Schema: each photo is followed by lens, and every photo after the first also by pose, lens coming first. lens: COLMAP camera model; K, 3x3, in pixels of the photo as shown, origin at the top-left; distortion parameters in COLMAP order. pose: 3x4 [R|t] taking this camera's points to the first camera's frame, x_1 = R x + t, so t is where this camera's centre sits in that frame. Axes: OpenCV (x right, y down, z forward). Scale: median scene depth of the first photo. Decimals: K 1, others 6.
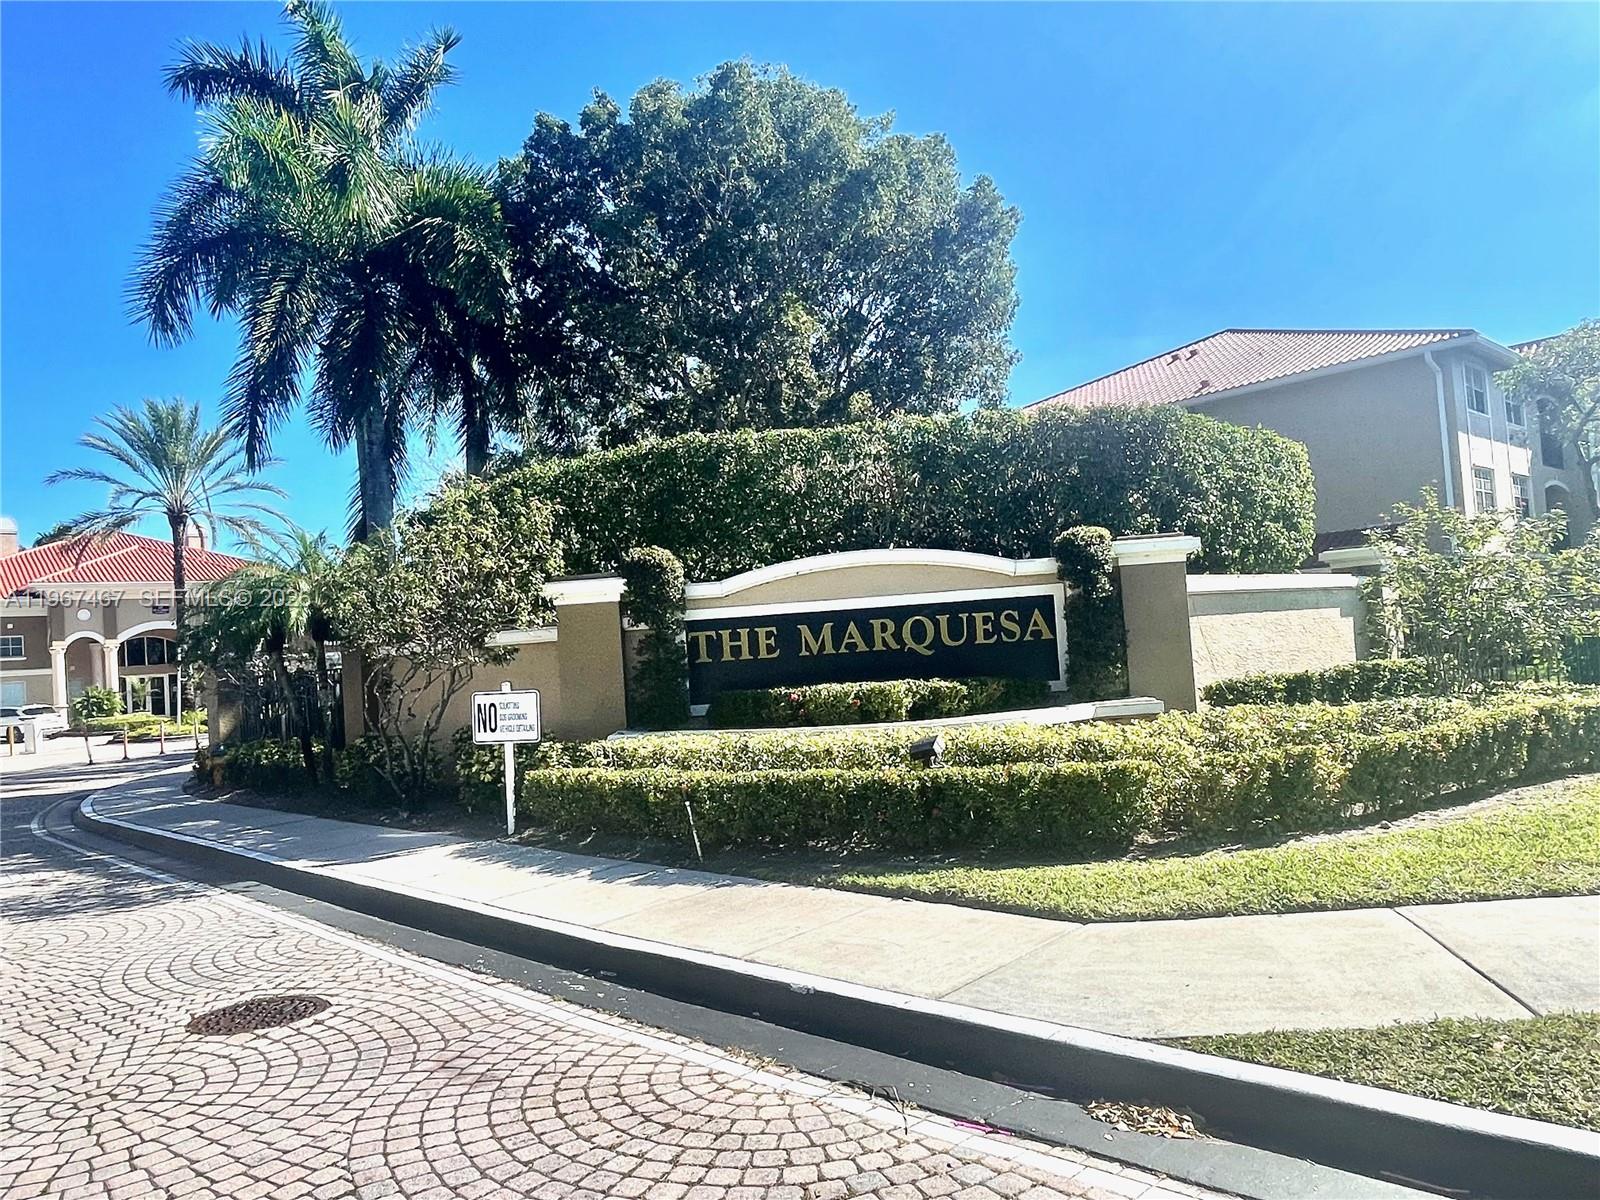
lens RADIAL K [[1061.5, 0, 800.0], [0, 1061.5, 600.0], [0, 0, 1]] dist [0.002790, -0.006551]
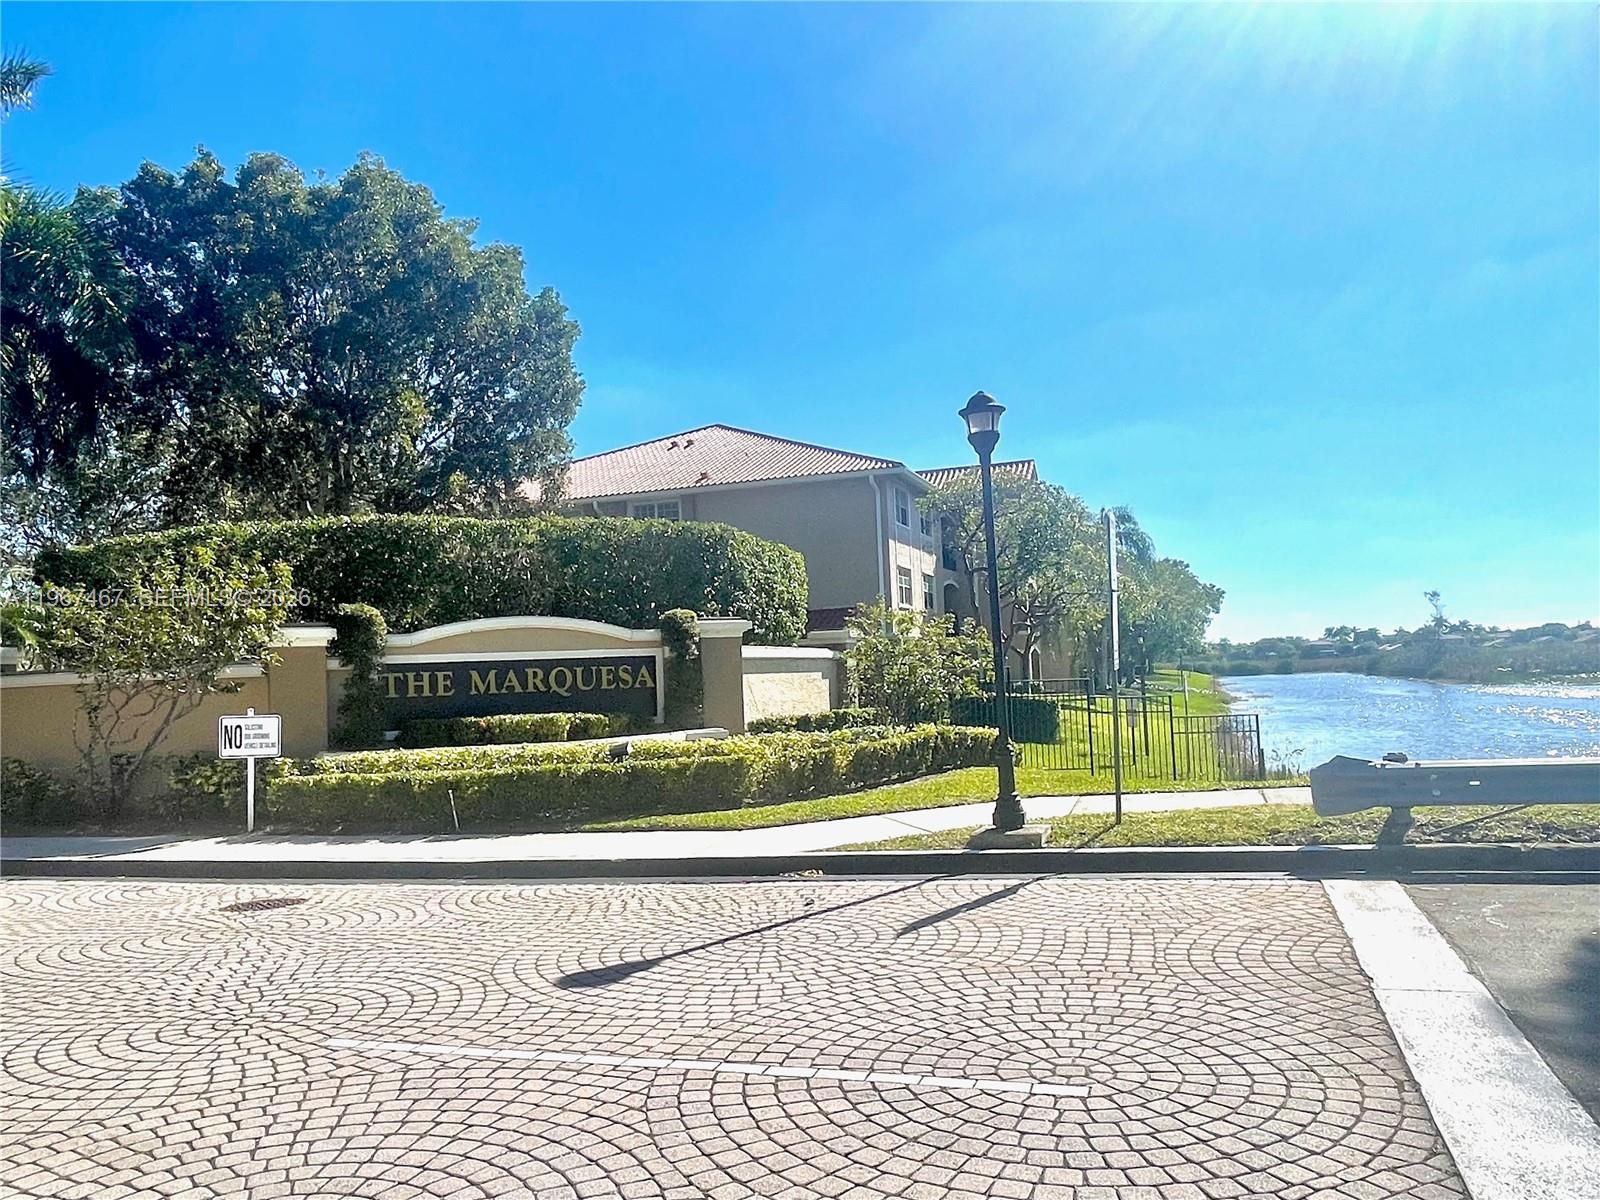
lens RADIAL K [[1096.7, 0, 800.0], [0, 1096.7, 600.0], [0, 0, 1]] dist [0.001476, -0.000090]
pose [[0.883813, 0.065082, 0.463290, -0.273602], [-0.041002, 0.997242, -0.061871, 0.003652], [-0.466039, 0.035687, 0.884044, -0.384496]]
